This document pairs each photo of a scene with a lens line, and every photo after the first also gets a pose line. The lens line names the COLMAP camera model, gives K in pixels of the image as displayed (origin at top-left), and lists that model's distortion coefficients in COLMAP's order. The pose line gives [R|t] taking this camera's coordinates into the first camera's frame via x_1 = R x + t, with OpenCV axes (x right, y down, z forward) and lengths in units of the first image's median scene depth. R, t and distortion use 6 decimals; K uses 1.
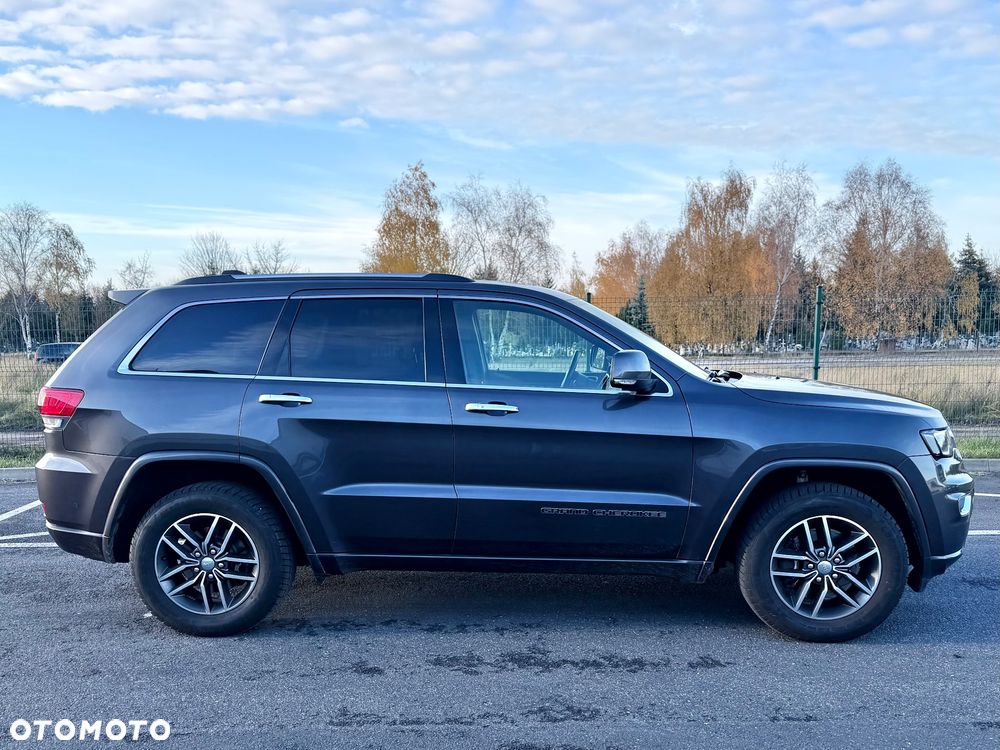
lens RADIAL K [[908.0, 0, 524.1], [0, 908.0, 456.3], [0, 0, 1]] dist [0.054797, 0.000000]
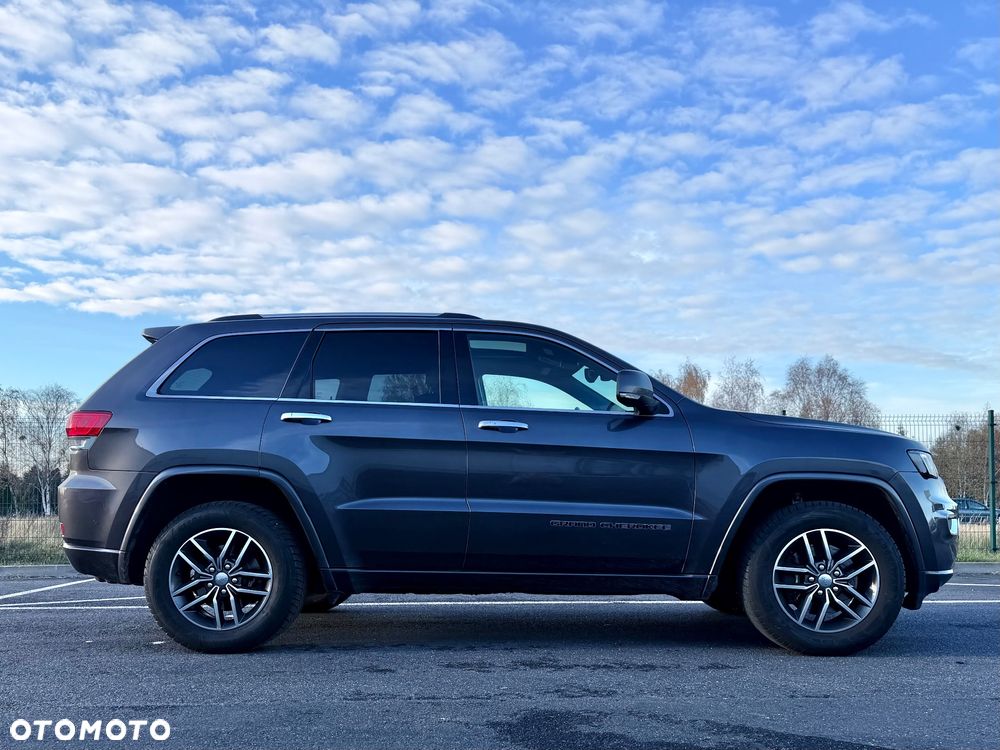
lens RADIAL K [[834.4, 0, 527.8], [0, 834.4, 479.6], [0, 0, 1]] dist [0.081226, -0.095197]
pose [[0.999650, 0.005974, 0.025782, -0.031786], [-0.001746, 0.986956, -0.160979, 0.162213], [-0.026408, 0.160878, 0.986621, 0.052299]]
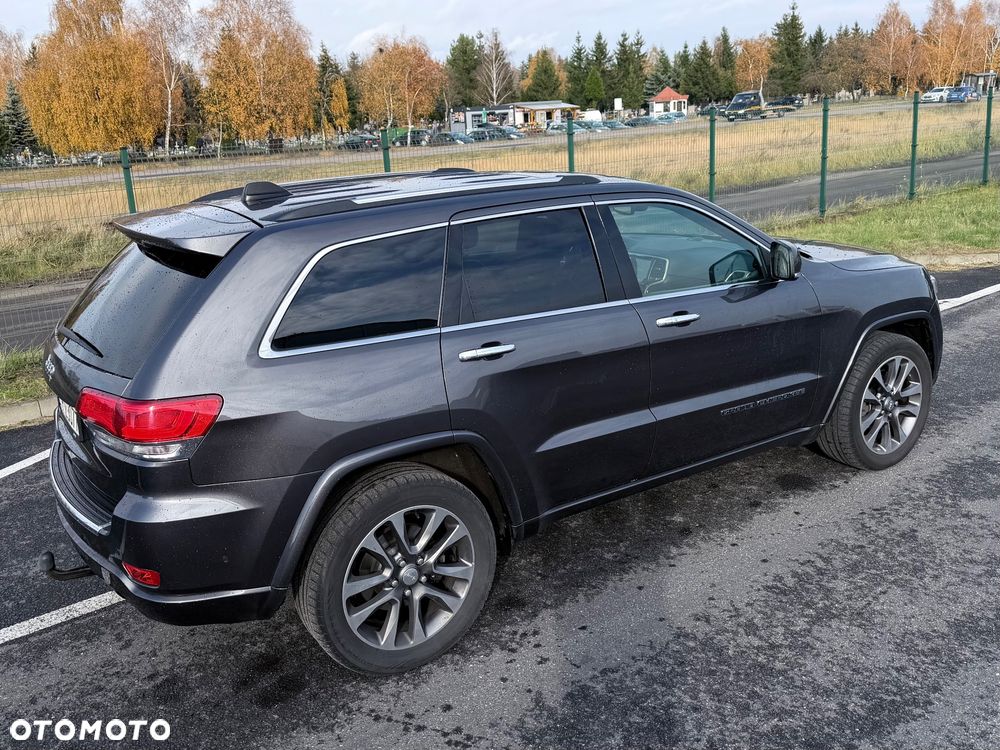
lens RADIAL K [[864.7, 0, 490.6], [0, 864.7, 295.7], [0, 0, 1]] dist [0.080142, -0.099733]
pose [[0.812570, -0.155565, 0.561721, -0.682504], [0.129030, 0.987824, 0.086920, -0.177288], [-0.568403, 0.001850, 0.822748, 0.368501]]
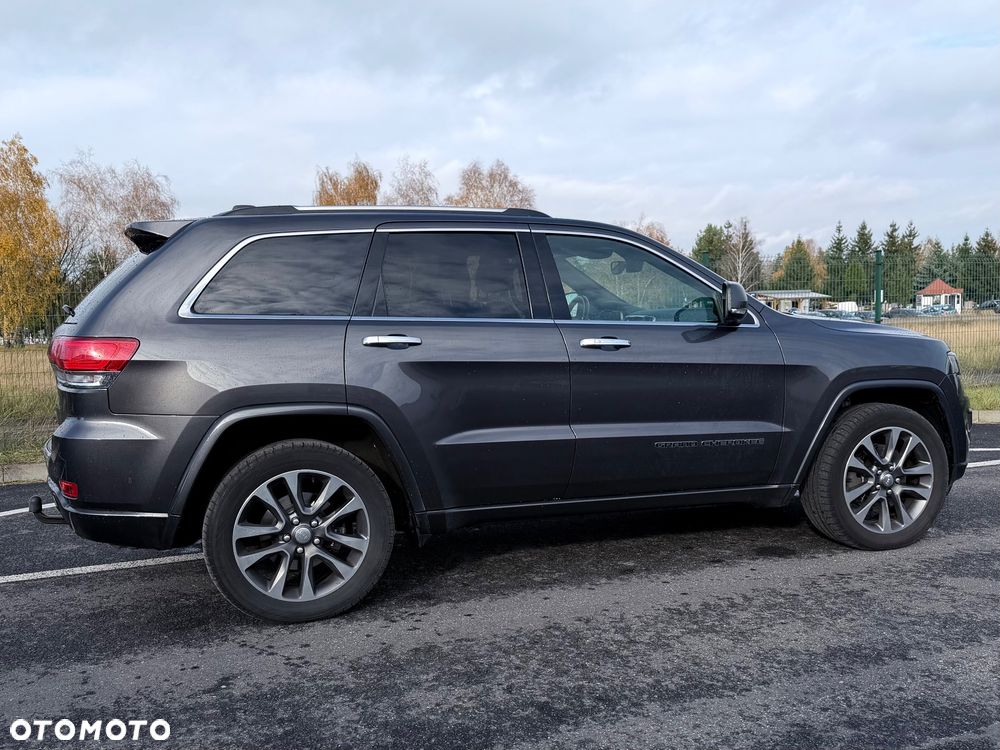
lens RADIAL K [[912.9, 0, 502.5], [0, 912.9, 373.0], [0, 0, 1]] dist [0.074060, 0.000000]
pose [[0.930662, -0.039837, 0.363704, -0.489079], [0.066027, 0.996021, -0.059856, 0.029734], [-0.359872, 0.079720, 0.929590, 0.130203]]
